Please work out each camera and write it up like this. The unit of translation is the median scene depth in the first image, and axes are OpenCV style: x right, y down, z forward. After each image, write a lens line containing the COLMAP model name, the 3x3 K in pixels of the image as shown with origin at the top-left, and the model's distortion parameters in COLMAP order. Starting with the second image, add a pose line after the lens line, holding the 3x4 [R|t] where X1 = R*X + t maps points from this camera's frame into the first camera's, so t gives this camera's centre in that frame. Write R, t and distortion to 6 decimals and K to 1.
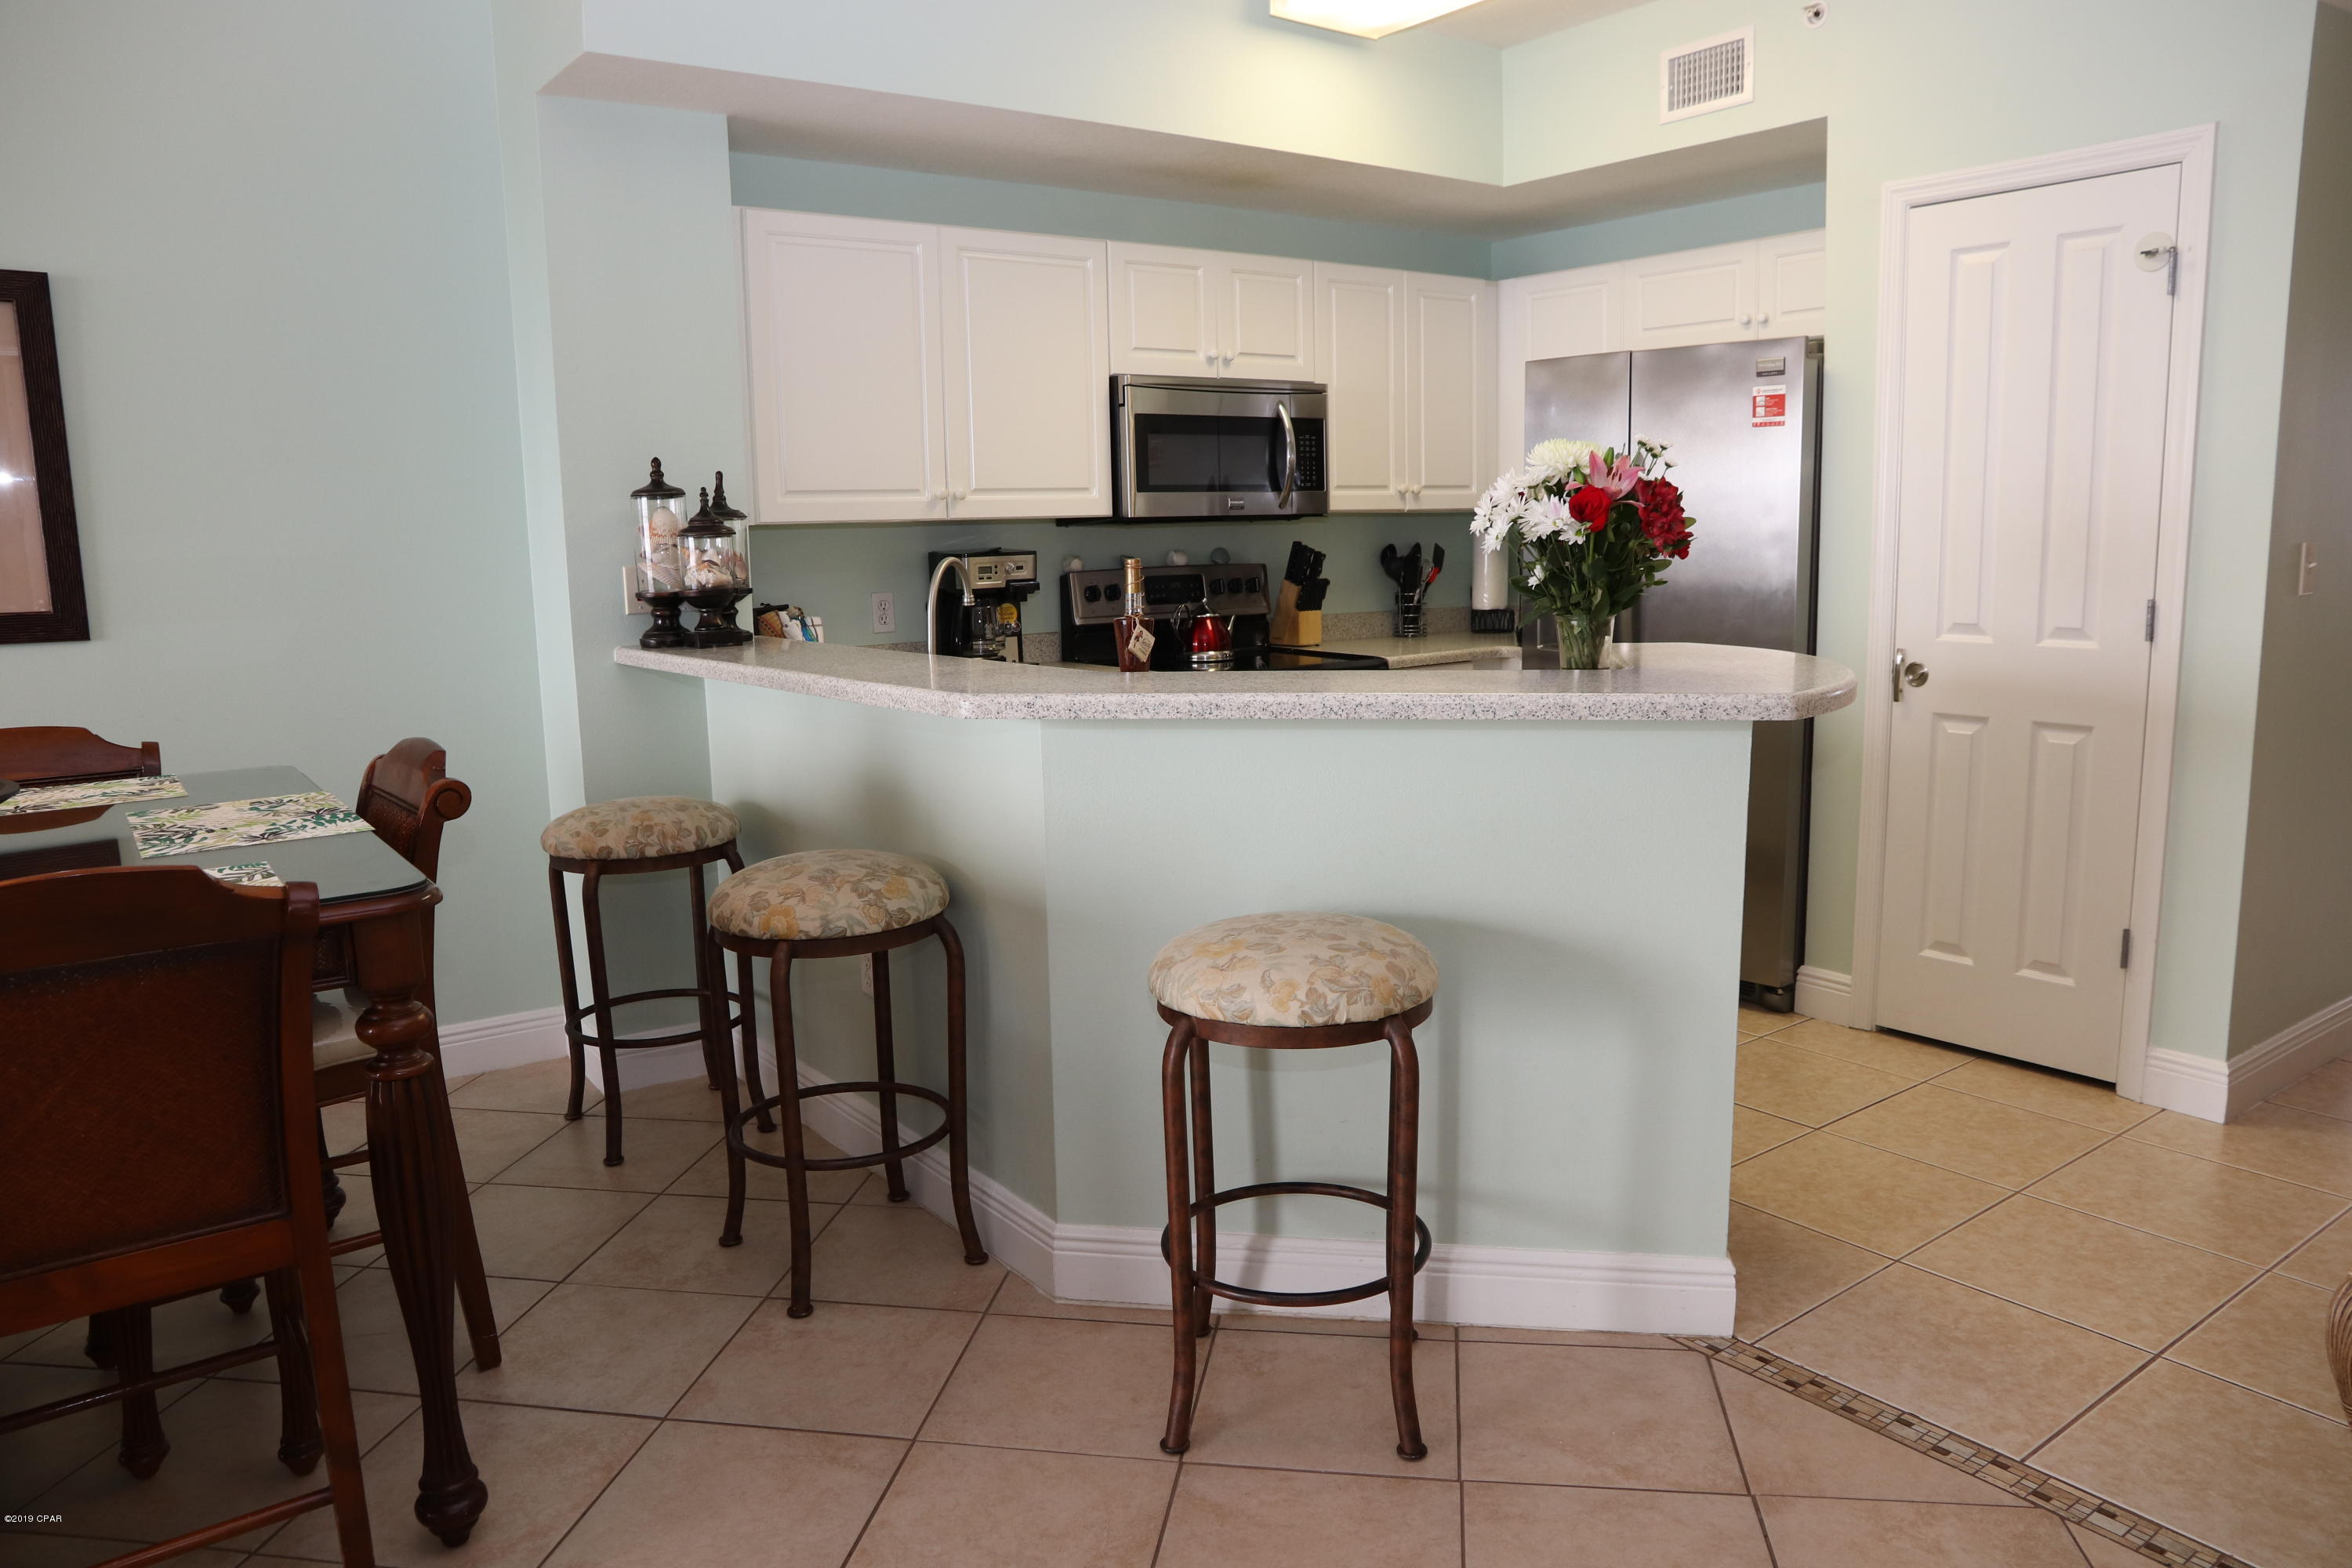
lens RADIAL K [[1629.7, 0, 1183.2], [0, 1629.7, 789.2], [0, 0, 1]] dist [-0.115875, 0.081266]
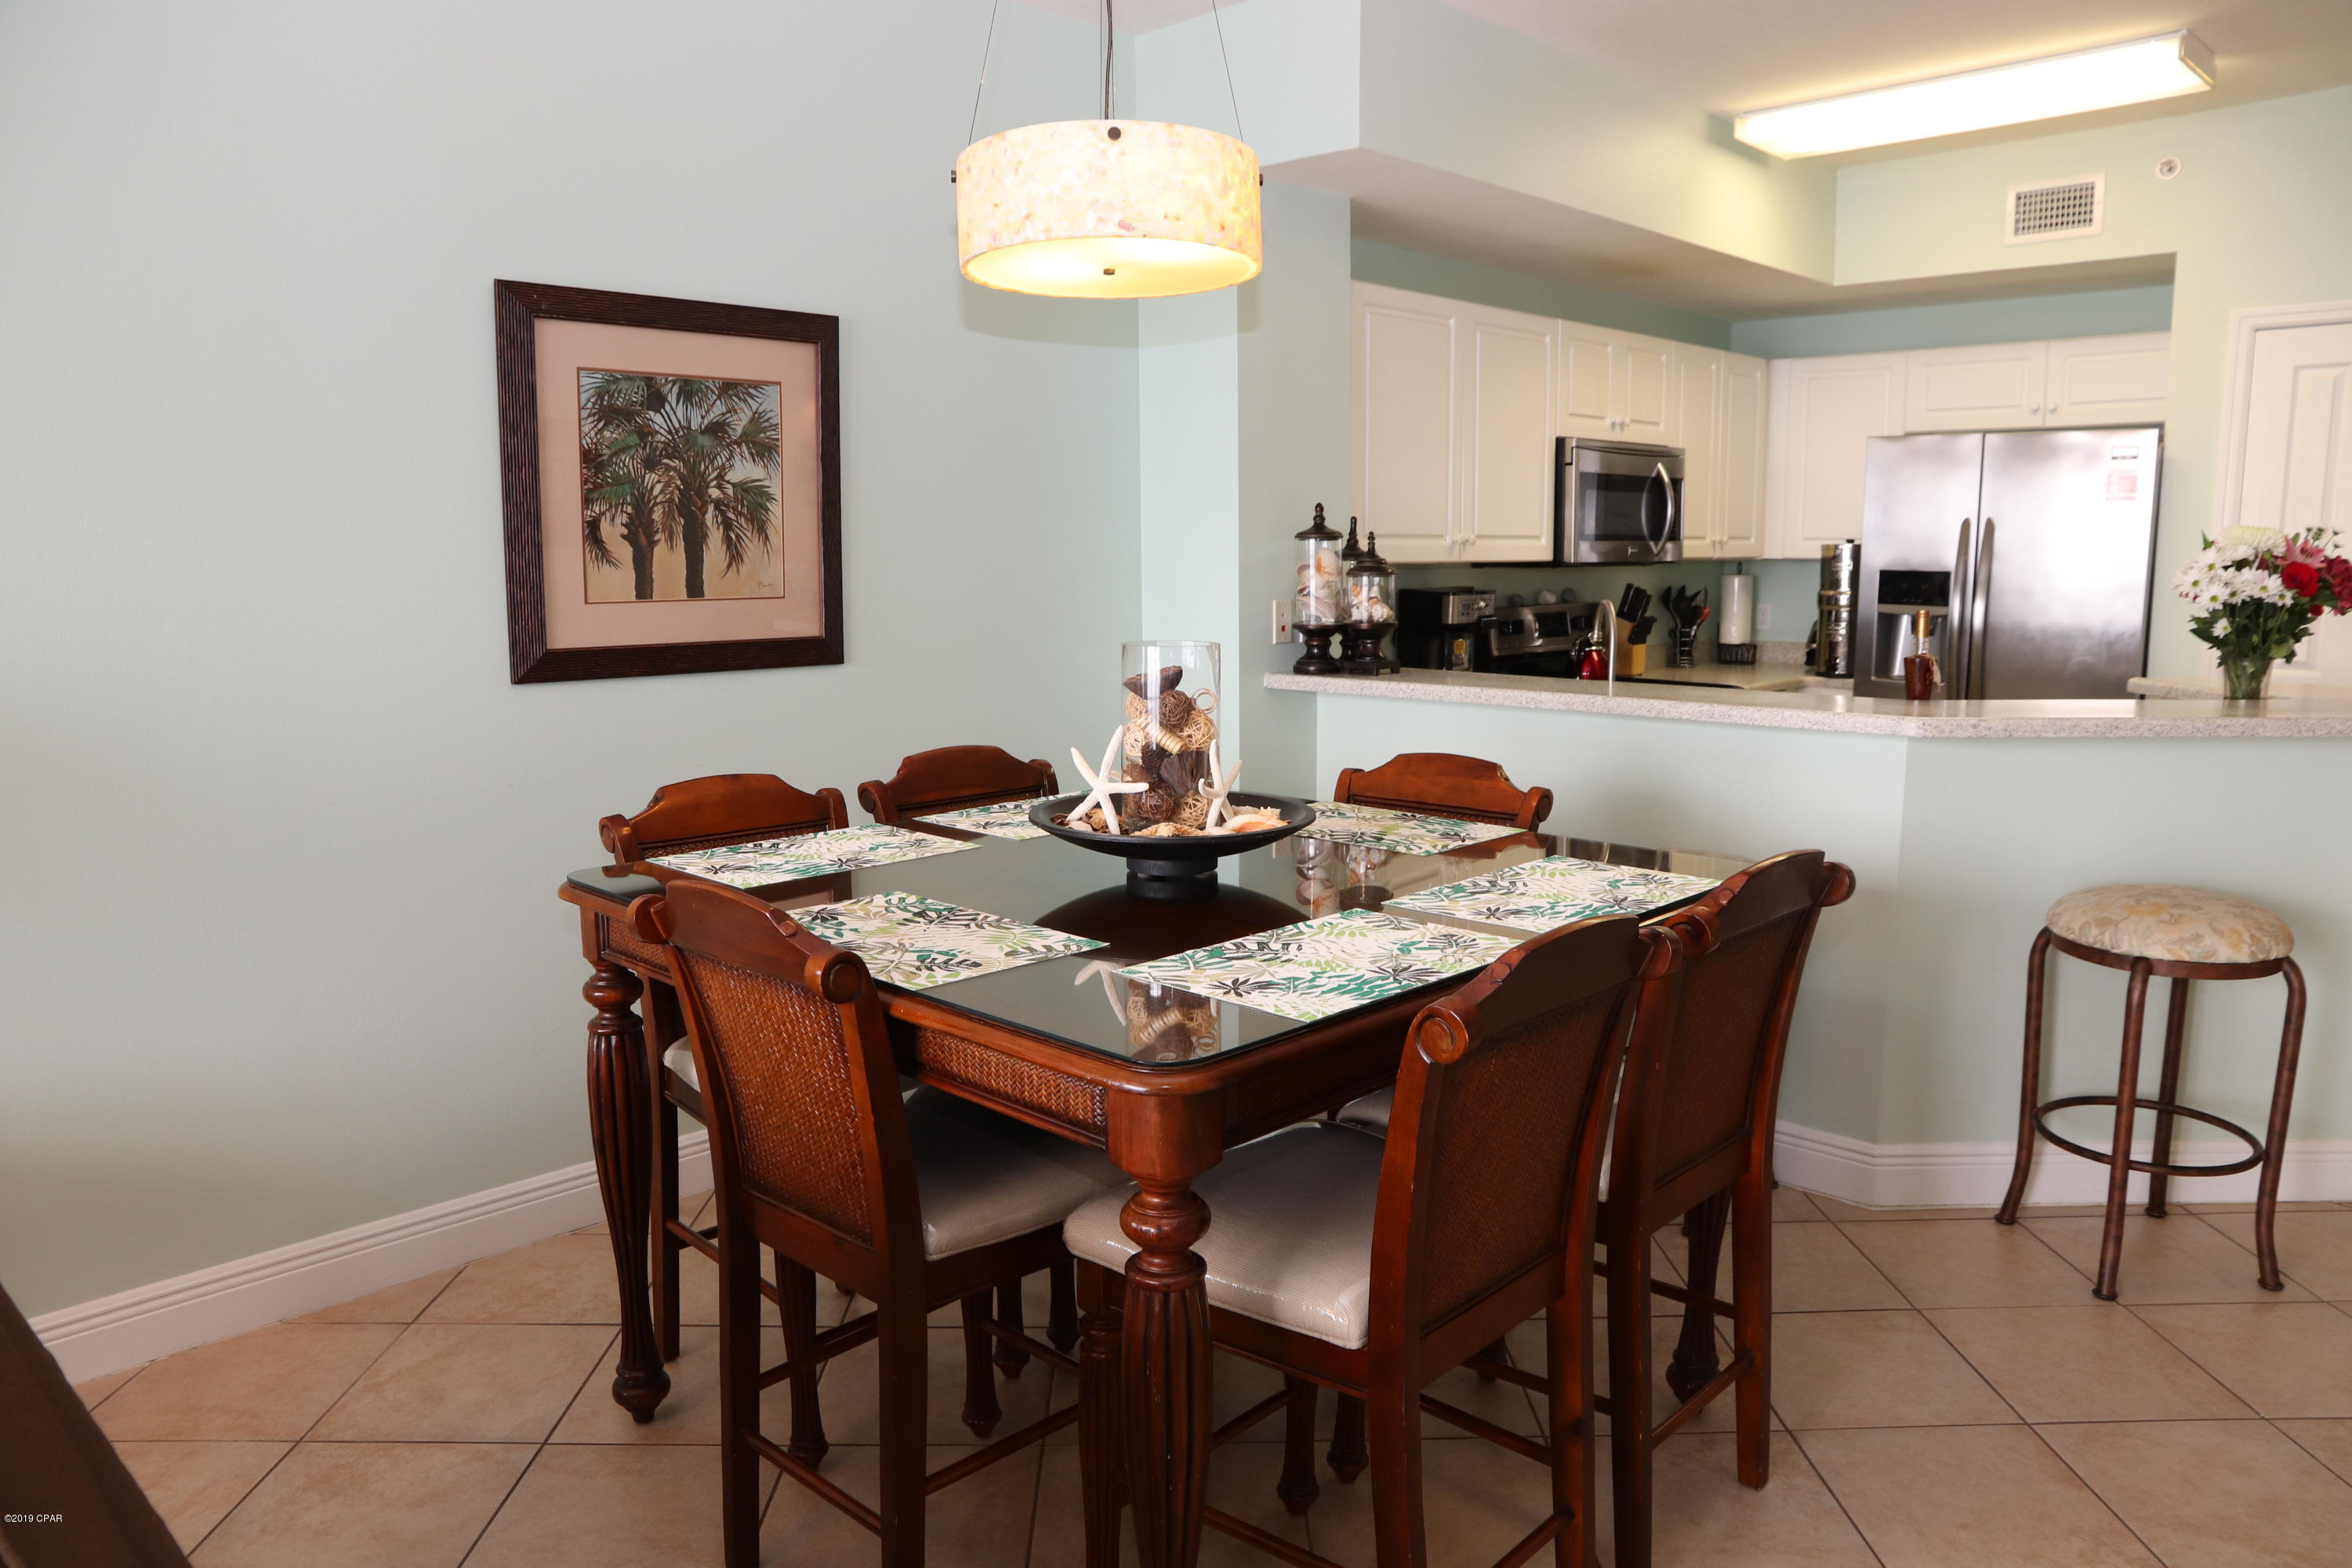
lens RADIAL K [[1611.9, 0, 1170.2], [0, 1611.9, 813.7], [0, 0, 1]] dist [-0.127377, 0.078840]
pose [[0.988474, -0.011543, 0.150953, -0.575951], [0.011464, 0.999933, 0.001394, 0.005275], [-0.150959, 0.000352, 0.988540, -0.078209]]
